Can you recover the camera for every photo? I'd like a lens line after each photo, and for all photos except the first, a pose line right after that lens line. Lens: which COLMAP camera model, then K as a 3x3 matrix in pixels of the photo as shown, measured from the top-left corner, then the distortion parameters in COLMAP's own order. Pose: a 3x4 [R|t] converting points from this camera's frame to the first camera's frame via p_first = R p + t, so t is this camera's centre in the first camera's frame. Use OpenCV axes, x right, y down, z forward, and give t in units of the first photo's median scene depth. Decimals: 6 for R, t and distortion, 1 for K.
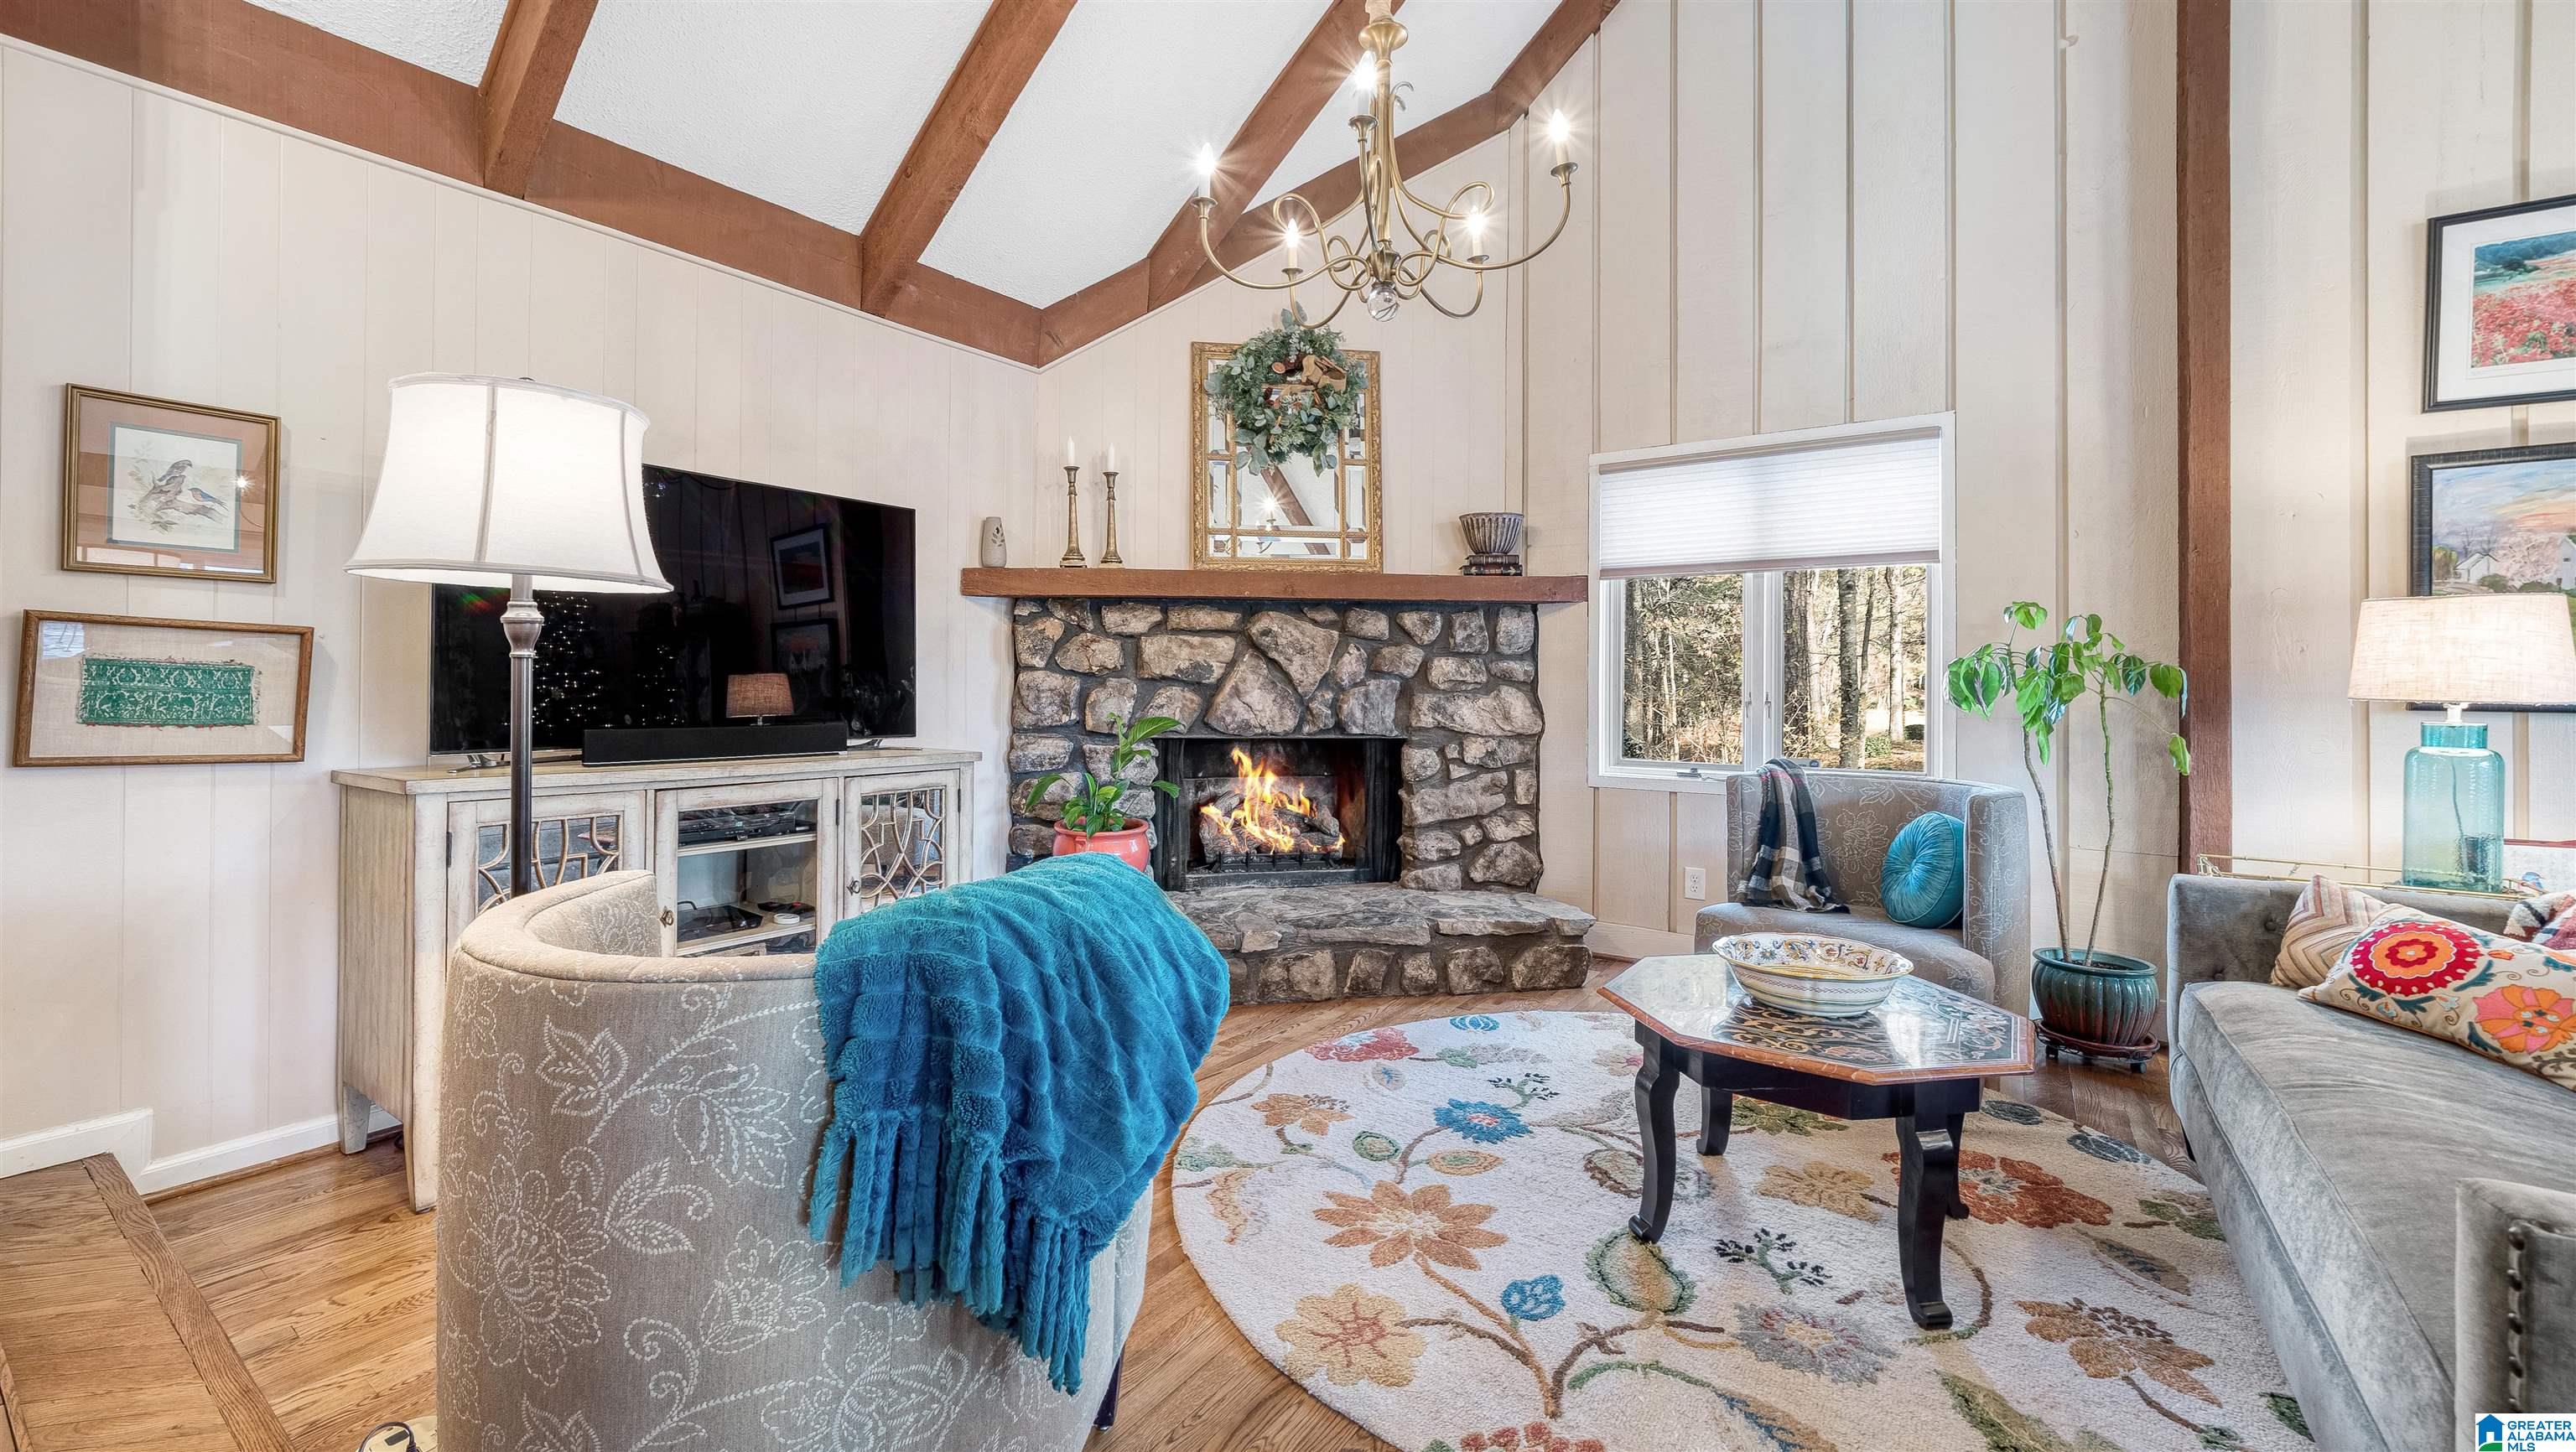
lens RADIAL K [[1051.6, 0, 1299.7], [0, 1051.6, 670.2], [0, 0, 1]] dist [-0.002558, -0.000056]
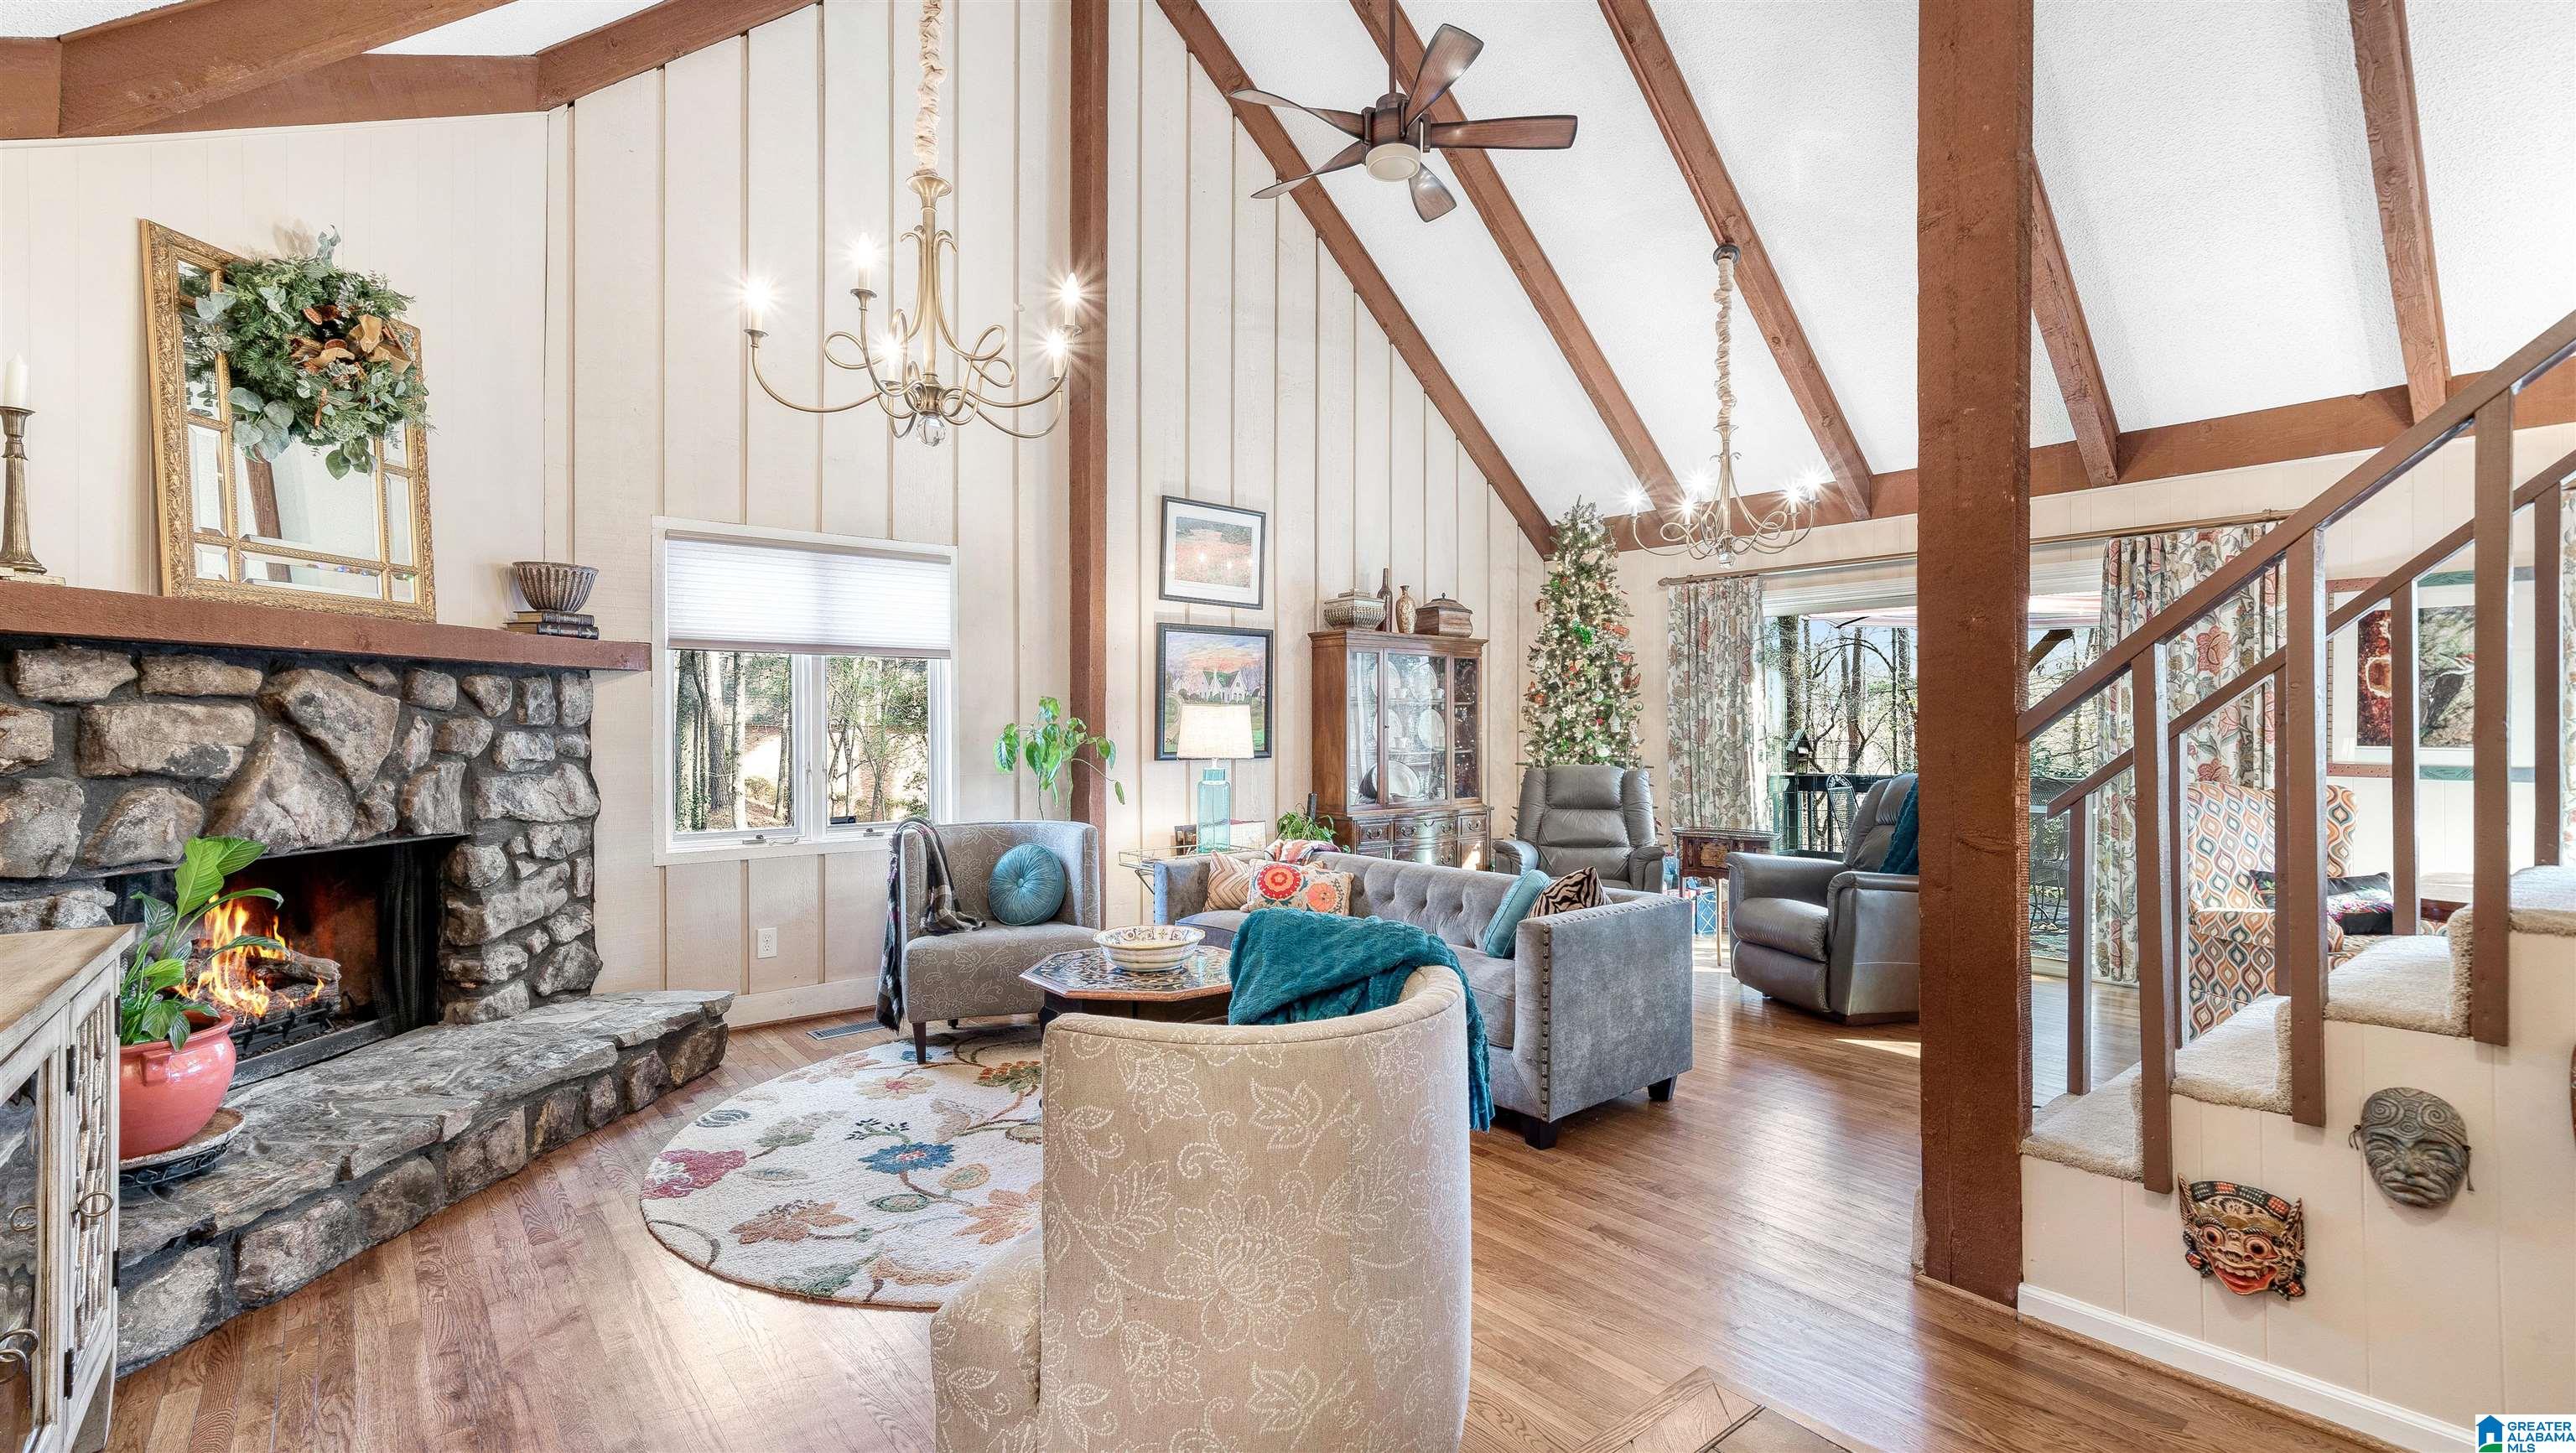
lens RADIAL K [[1106.0, 0, 1286.5], [0, 1106.0, 719.5], [0, 0, 1]] dist [-0.000486, 0.000098]
pose [[0.268068, -0.000810, 0.963400, -0.548533], [-0.008518, 0.999959, 0.003211, -0.030736], [-0.963362, -0.009067, 0.268050, 0.189780]]
